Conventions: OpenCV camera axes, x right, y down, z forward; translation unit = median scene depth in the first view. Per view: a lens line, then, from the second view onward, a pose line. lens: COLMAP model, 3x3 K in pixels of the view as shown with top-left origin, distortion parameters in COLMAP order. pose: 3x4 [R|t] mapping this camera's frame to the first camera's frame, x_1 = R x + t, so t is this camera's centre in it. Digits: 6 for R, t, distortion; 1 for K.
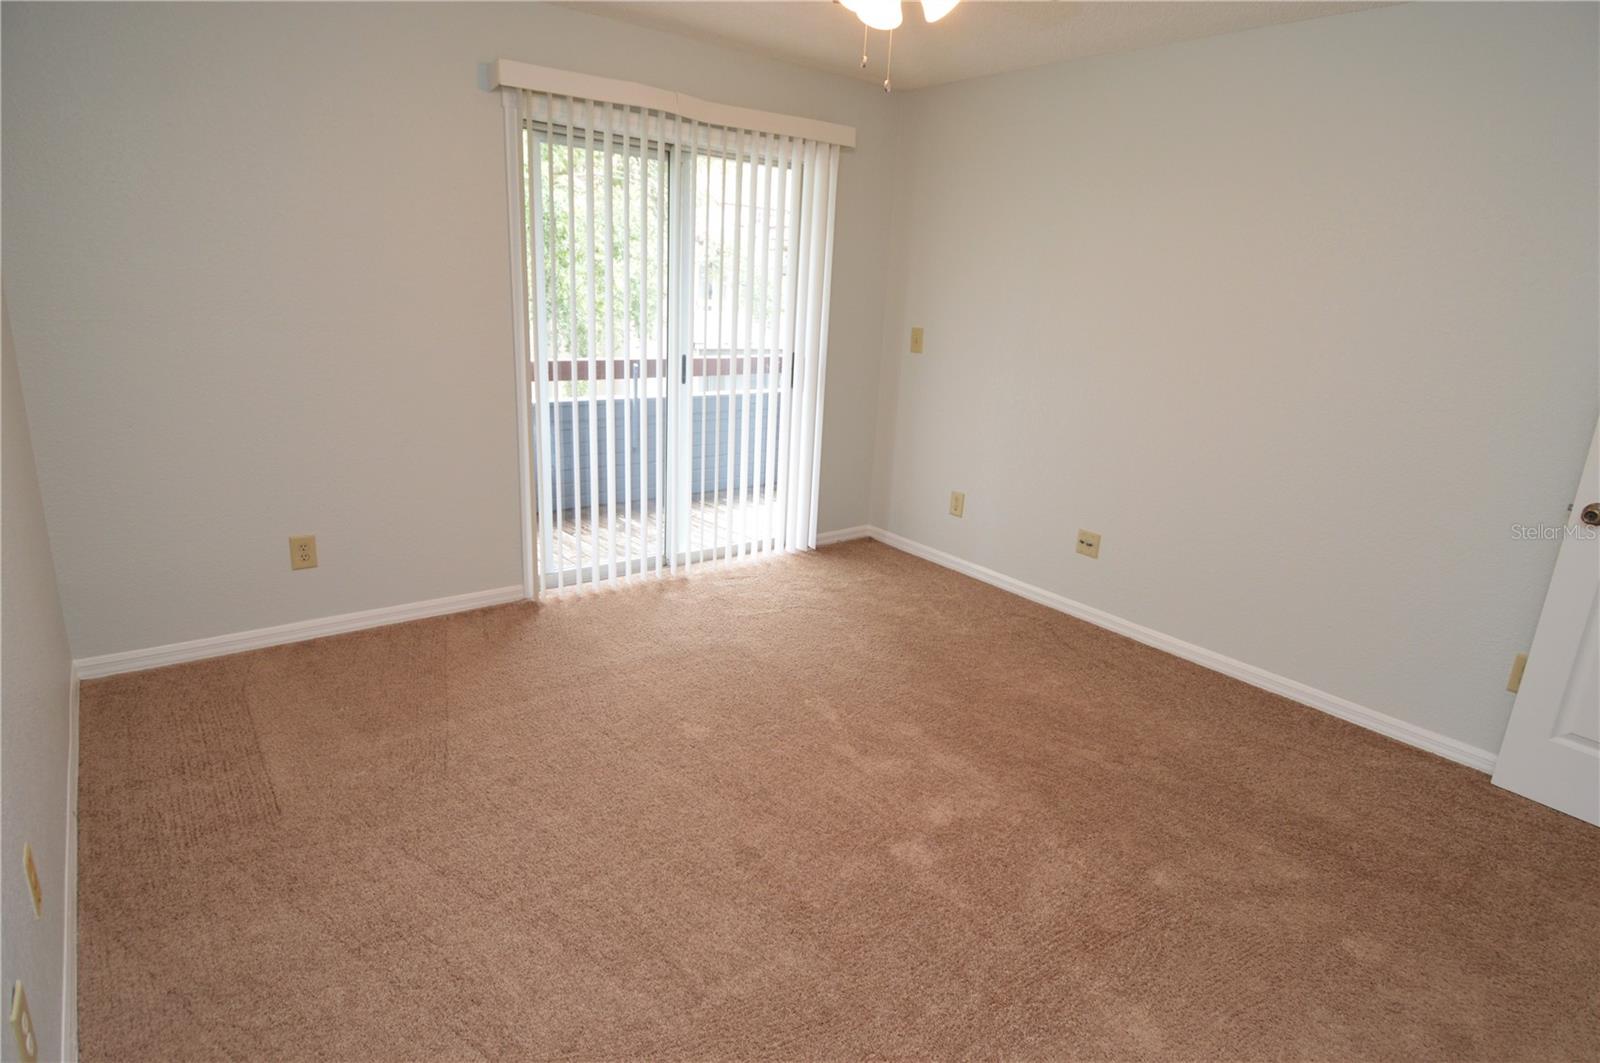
lens RADIAL K [[867.2, 0, 804.7], [0, 867.2, 512.9], [0, 0, 1]] dist [0.029363, -0.036048]
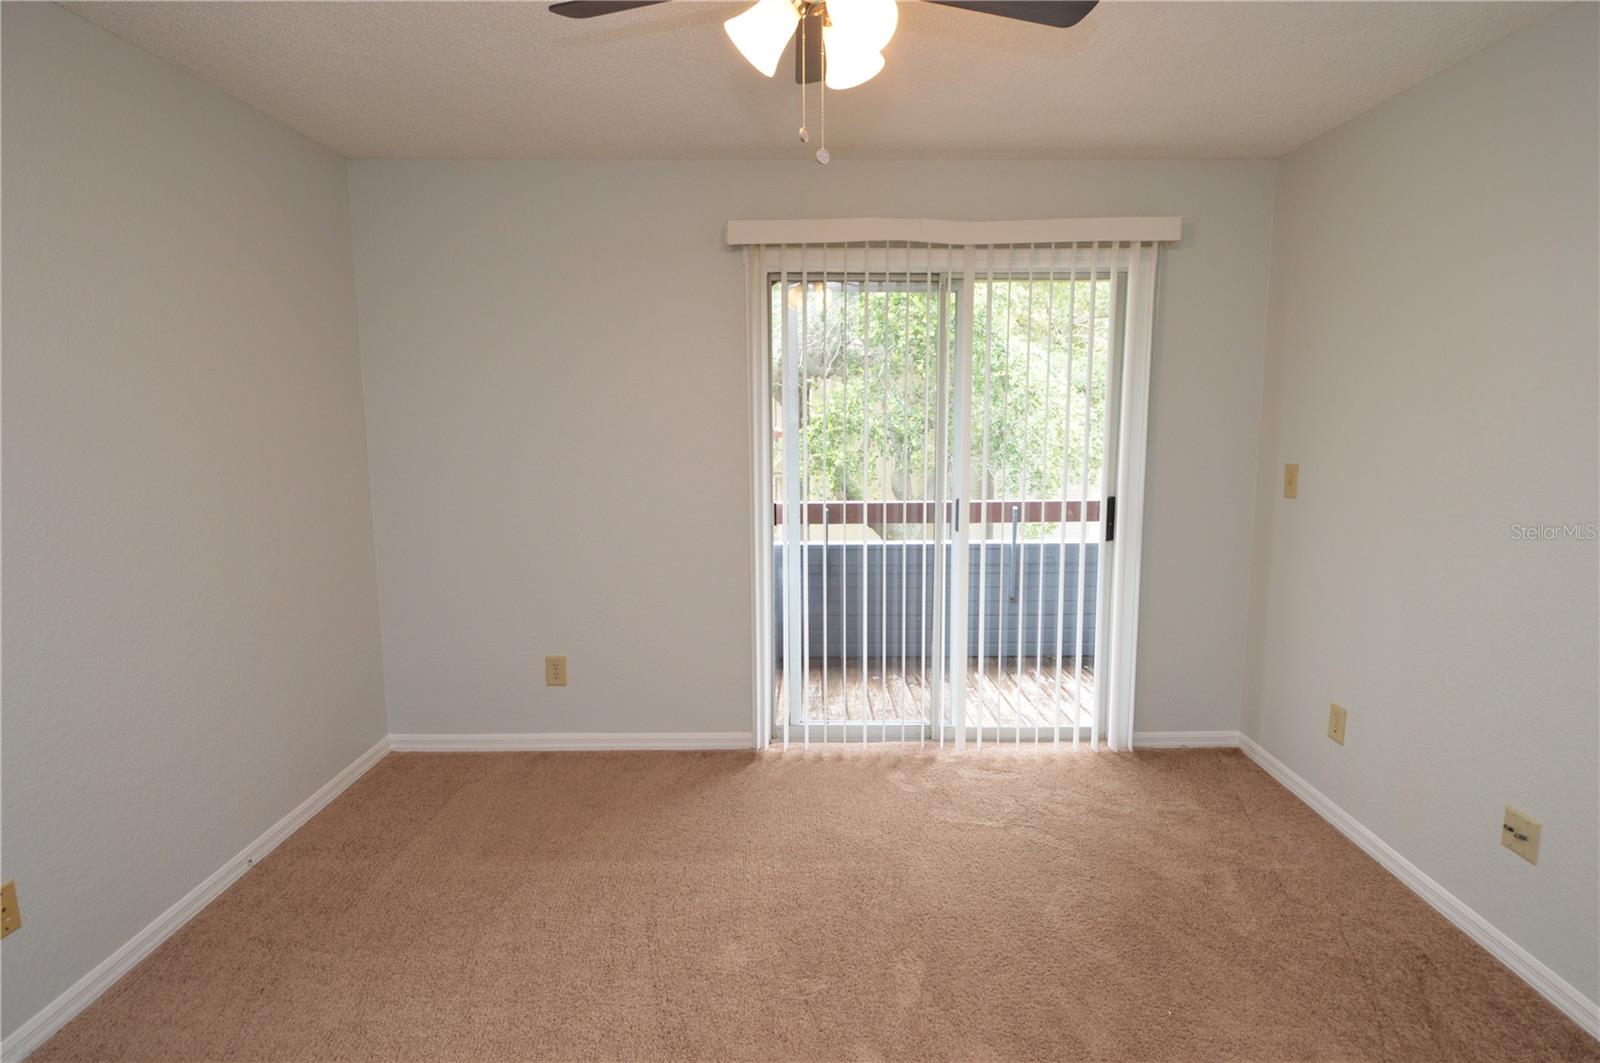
lens RADIAL K [[854.7, 0, 810.0], [0, 854.7, 518.4], [0, 0, 1]] dist [0.023285, -0.032267]
pose [[0.786206, 0.021782, -0.617580, 0.280590], [-0.114432, 0.987226, -0.110858, -0.049823], [0.607276, 0.157828, 0.778656, 0.238729]]
